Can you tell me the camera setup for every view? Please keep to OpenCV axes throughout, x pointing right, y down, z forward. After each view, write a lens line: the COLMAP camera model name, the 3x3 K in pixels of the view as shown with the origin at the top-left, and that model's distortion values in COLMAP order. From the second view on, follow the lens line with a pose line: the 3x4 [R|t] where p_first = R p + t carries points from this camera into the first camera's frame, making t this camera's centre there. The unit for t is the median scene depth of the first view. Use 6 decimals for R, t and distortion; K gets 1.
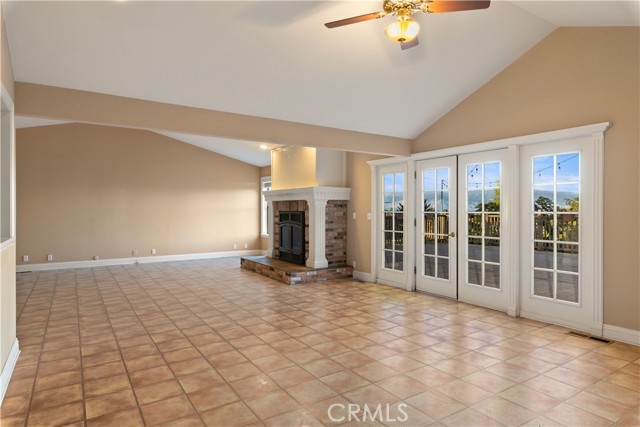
lens RADIAL K [[378.9, 0, 320.0], [0, 378.9, 213.5], [0, 0, 1]] dist [0.023803, 0.000108]
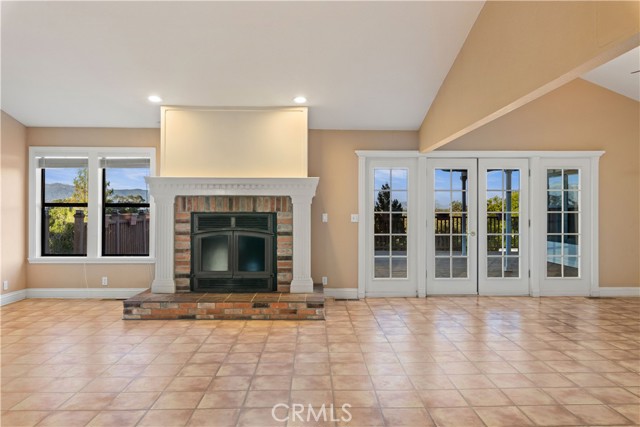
lens RADIAL K [[469.2, 0, 320.0], [0, 469.2, 213.5], [0, 0, 1]] dist [0.009519, 0.001119]
pose [[0.532171, -0.005498, 0.846619, -0.782687], [0.009306, 0.999956, 0.000645, -0.003832], [-0.846586, 0.007535, 0.532199, 0.543345]]
